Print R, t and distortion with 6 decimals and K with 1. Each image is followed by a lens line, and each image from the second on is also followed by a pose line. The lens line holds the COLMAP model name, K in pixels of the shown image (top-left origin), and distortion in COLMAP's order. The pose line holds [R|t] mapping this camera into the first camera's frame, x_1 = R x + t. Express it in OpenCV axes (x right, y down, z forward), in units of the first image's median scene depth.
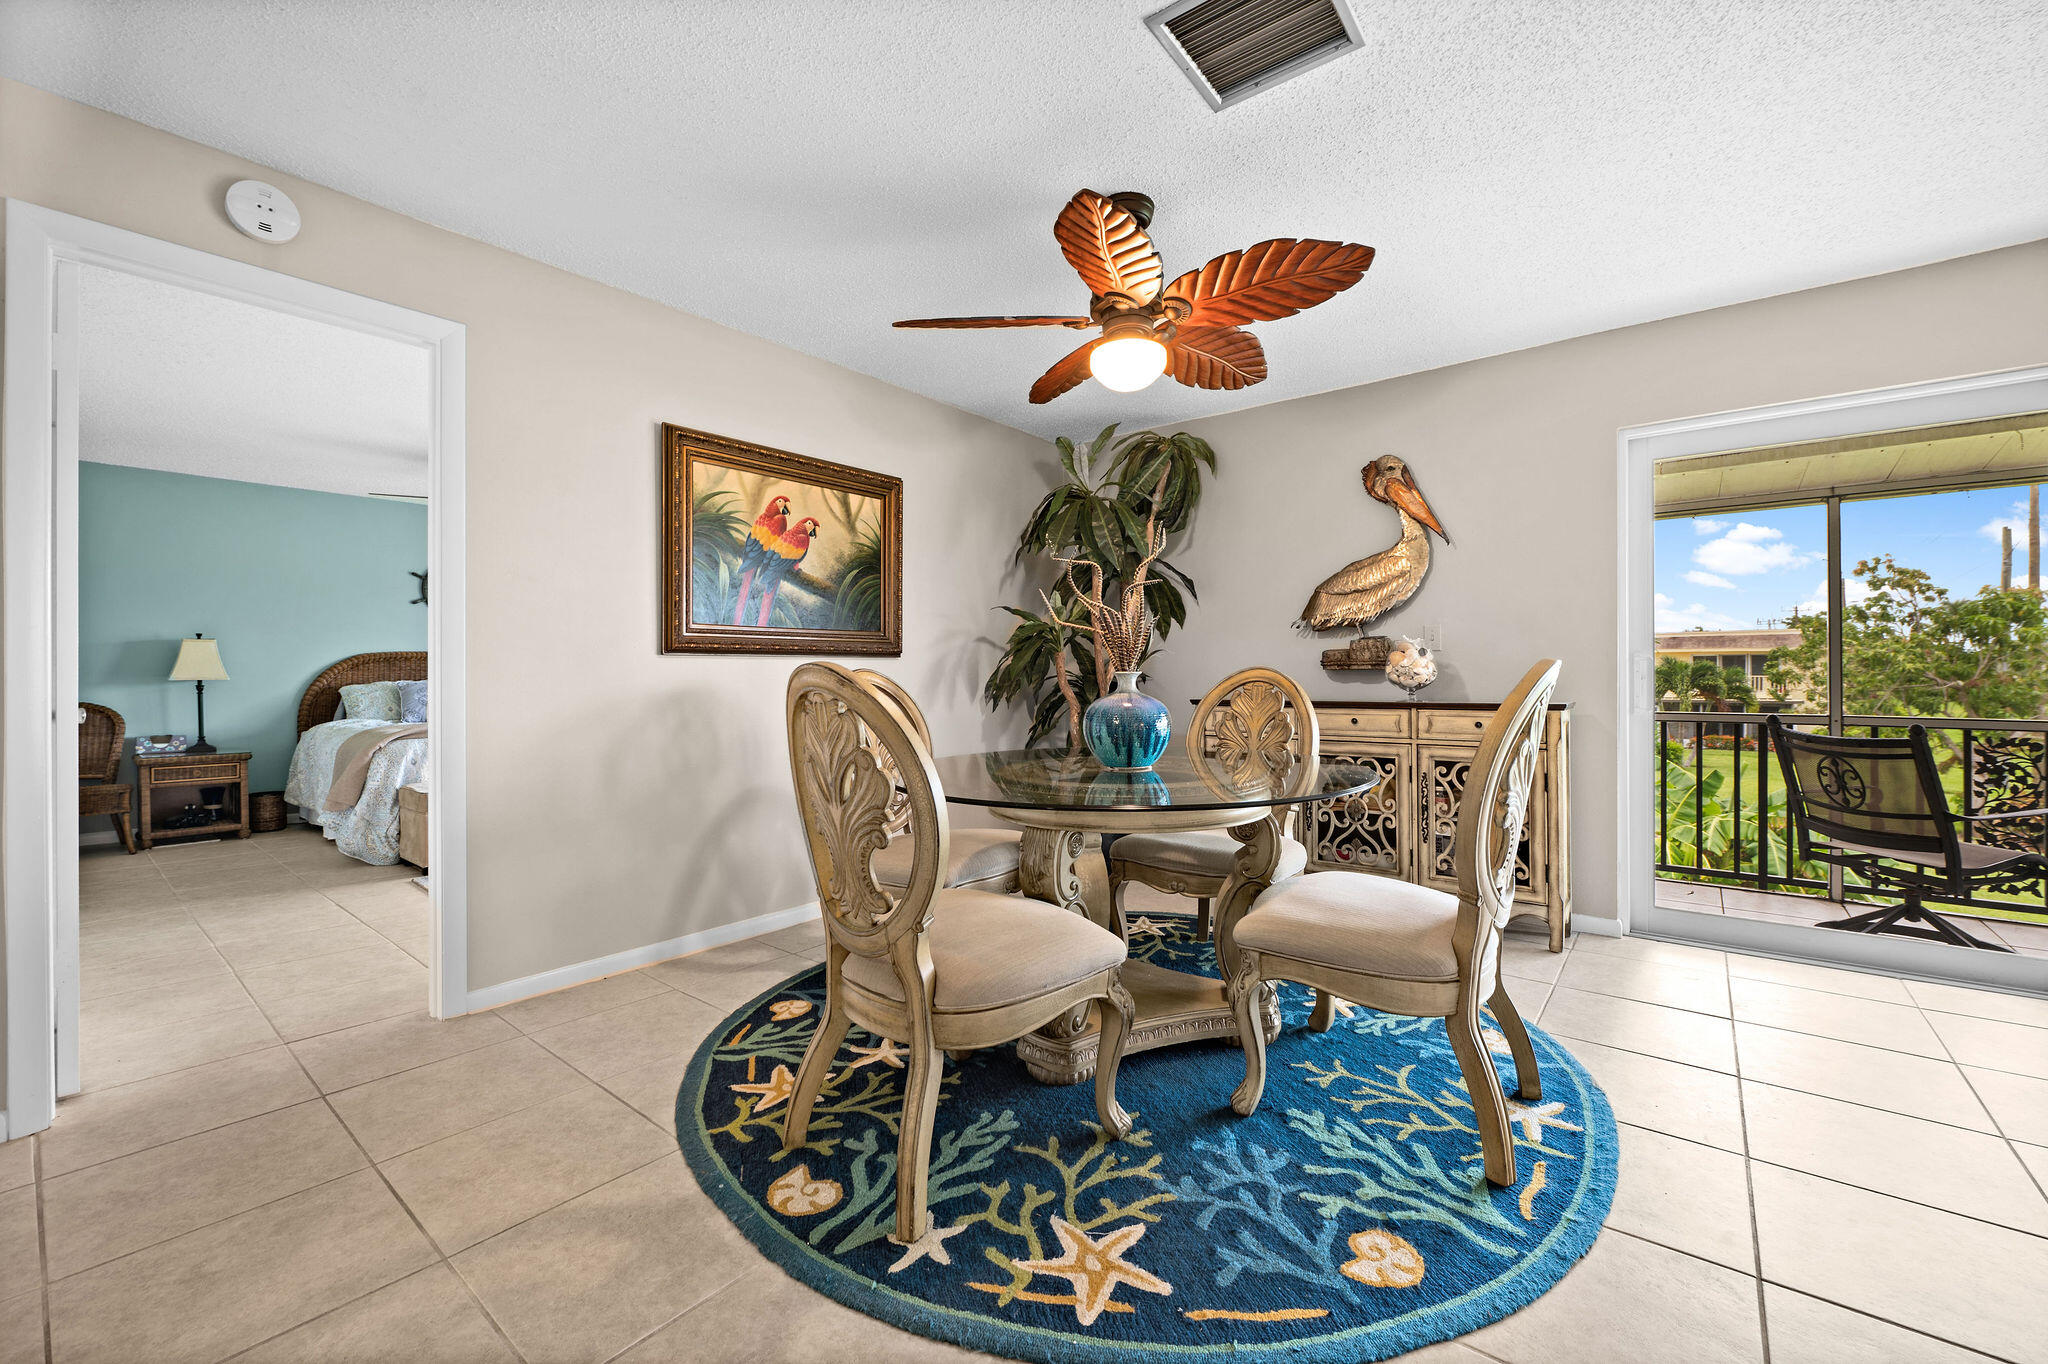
lens RADIAL K [[833.3, 0, 1031.8], [0, 833.3, 673.6], [0, 0, 1]] dist [-0.004672, 0.000448]
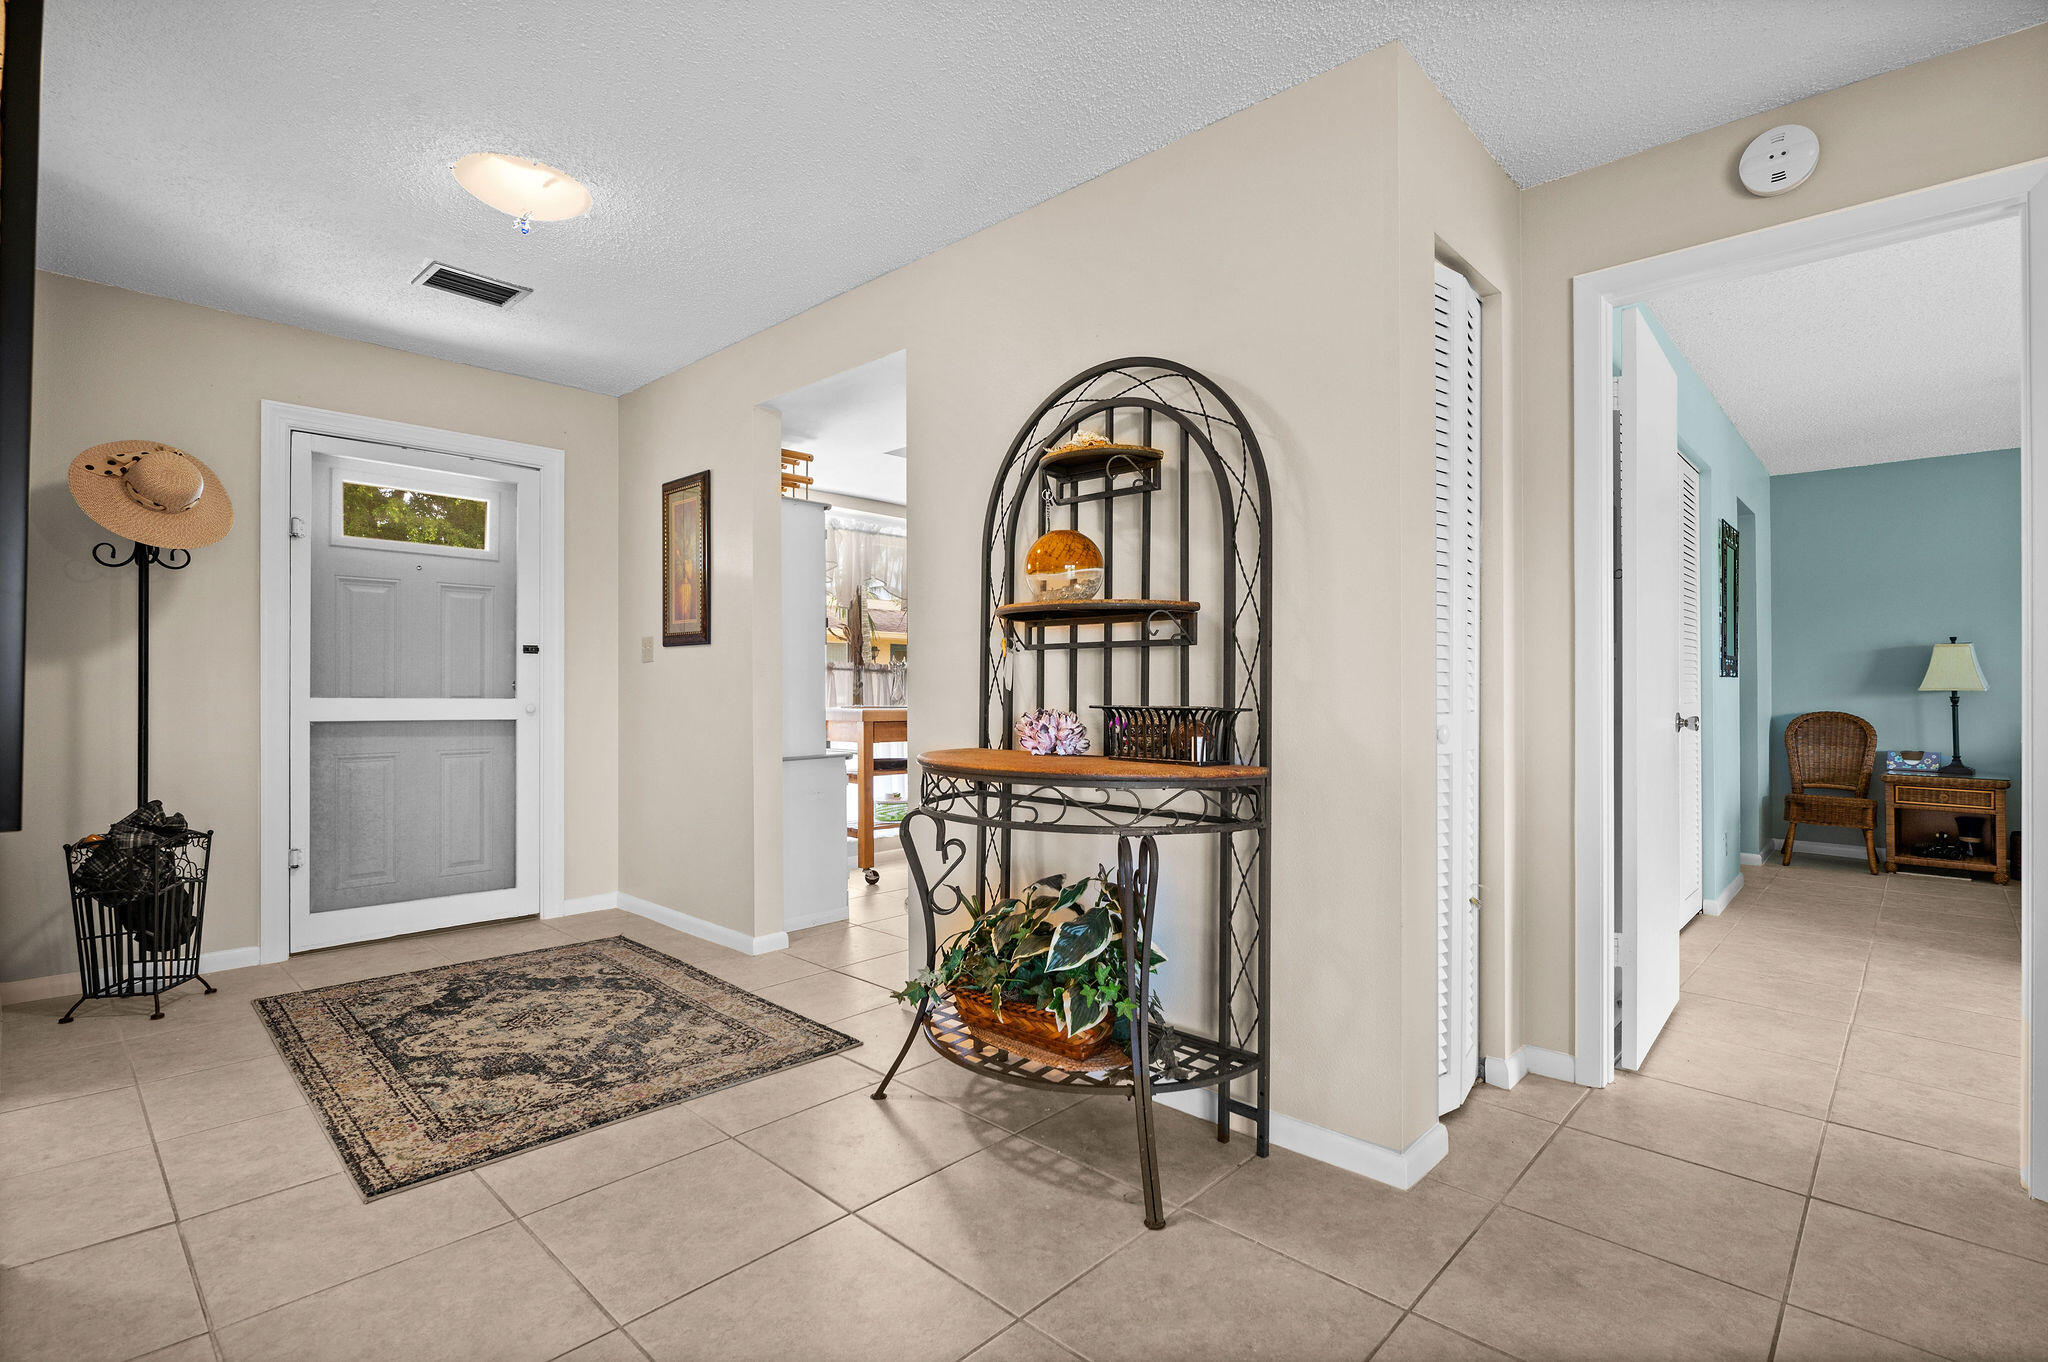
lens RADIAL K [[952.0, 0, 1039.4], [0, 952.0, 674.5], [0, 0, 1]] dist [-0.002688, -0.001557]
pose [[-0.068272, -0.003518, -0.997661, 0.088713], [-0.004589, 0.999984, -0.003213, -0.002916], [0.997656, 0.004359, -0.068287, 0.186204]]
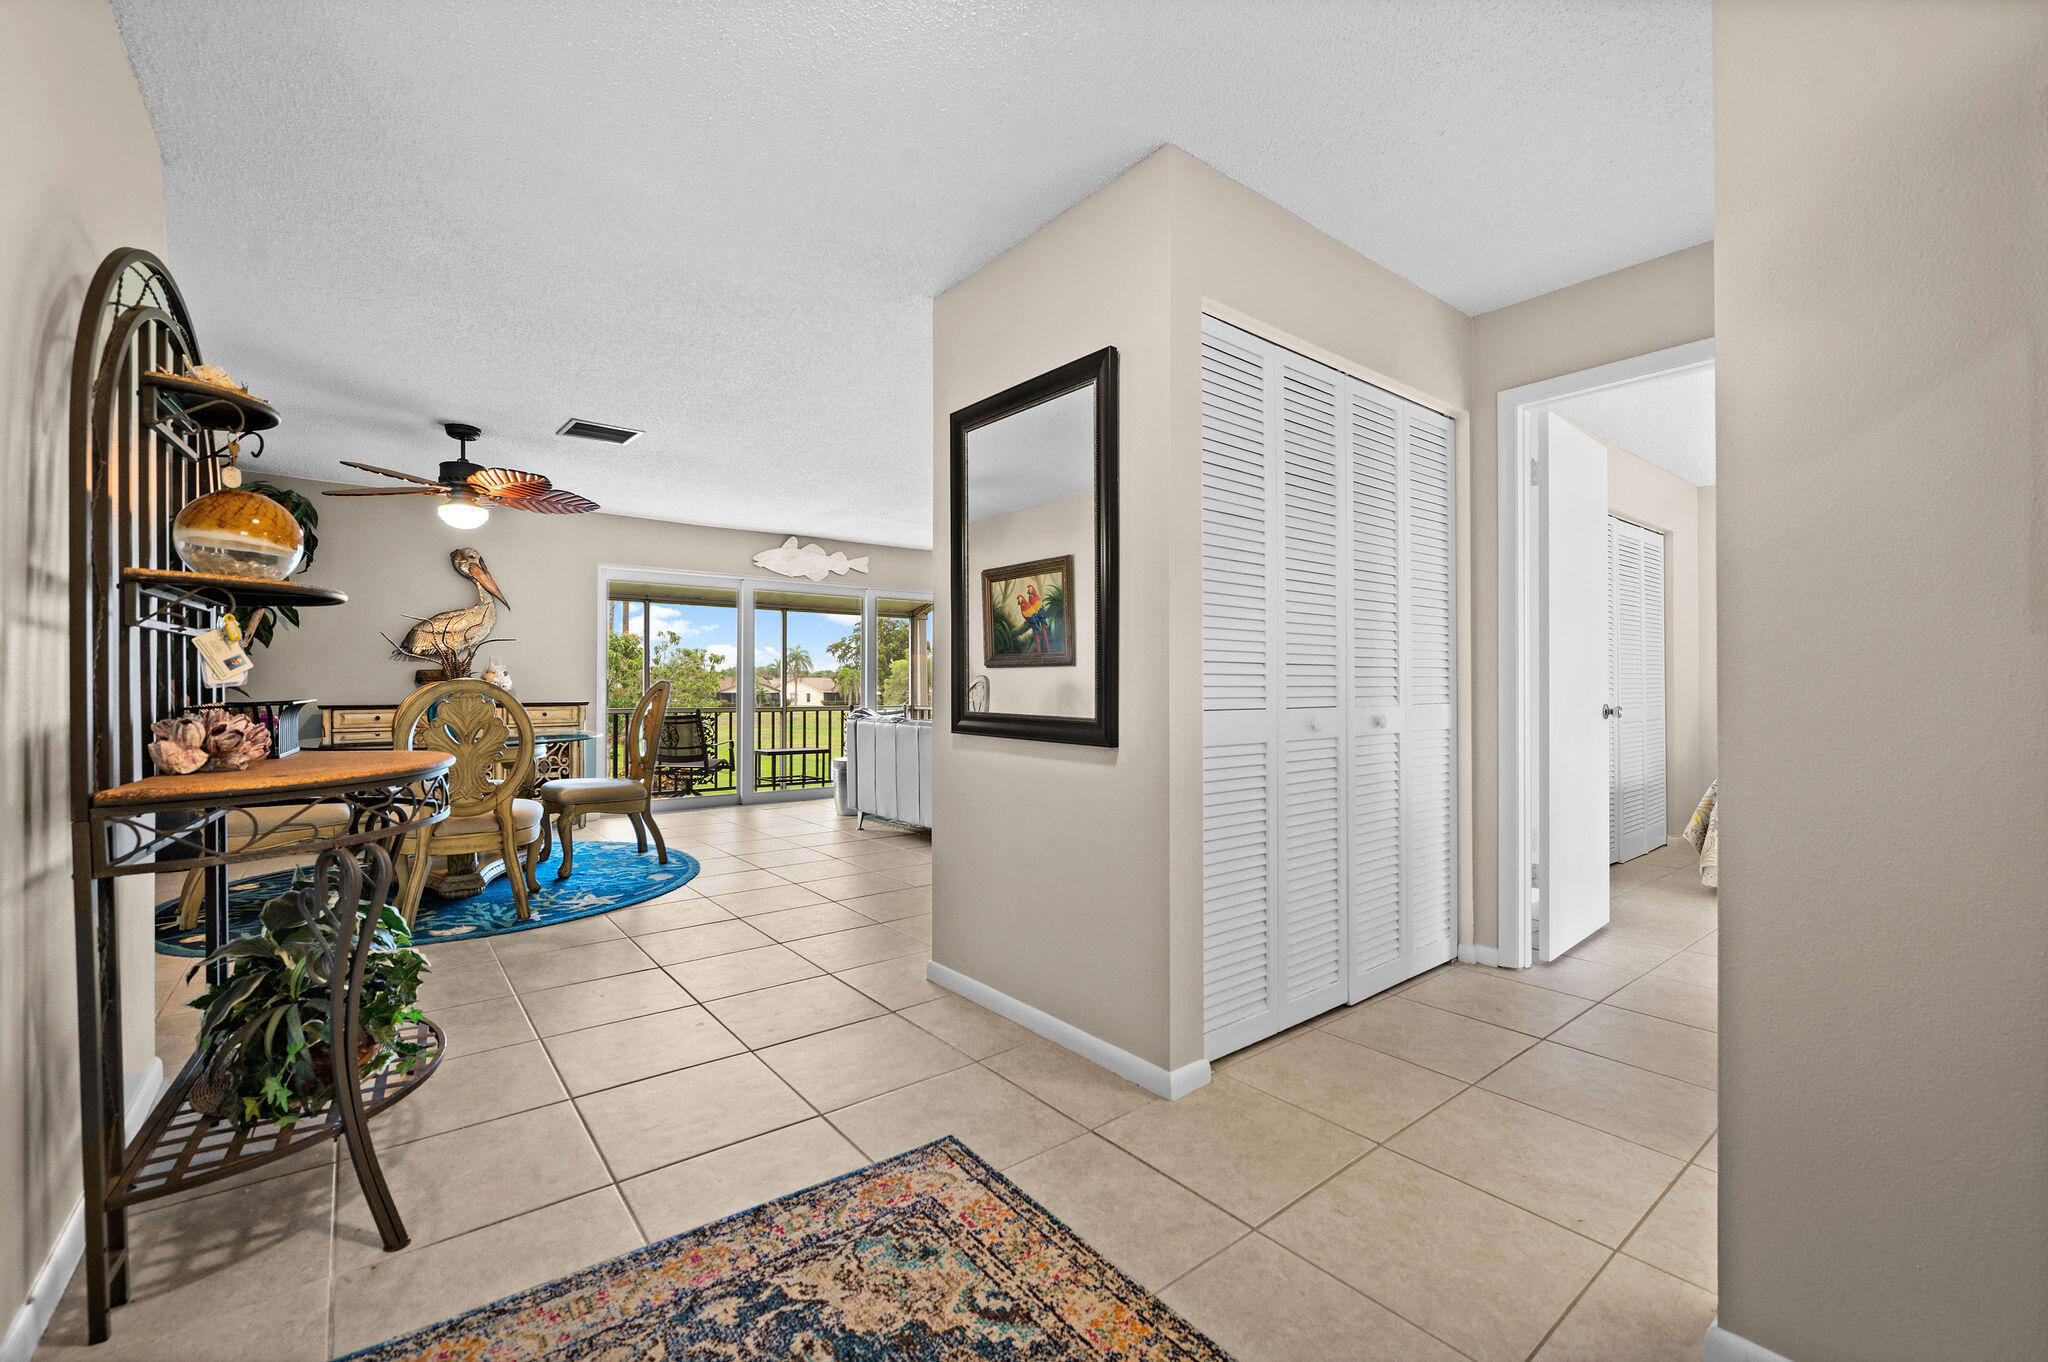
lens RADIAL K [[841.0, 0, 1021.5], [0, 841.0, 686.3], [0, 0, 1]] dist [-0.006007, -0.000183]
pose [[0.223279, 0.004822, 0.974743, -1.018334], [-0.000779, 0.999988, -0.004768, 0.009468], [-0.974754, 0.000306, 0.223281, -0.438599]]
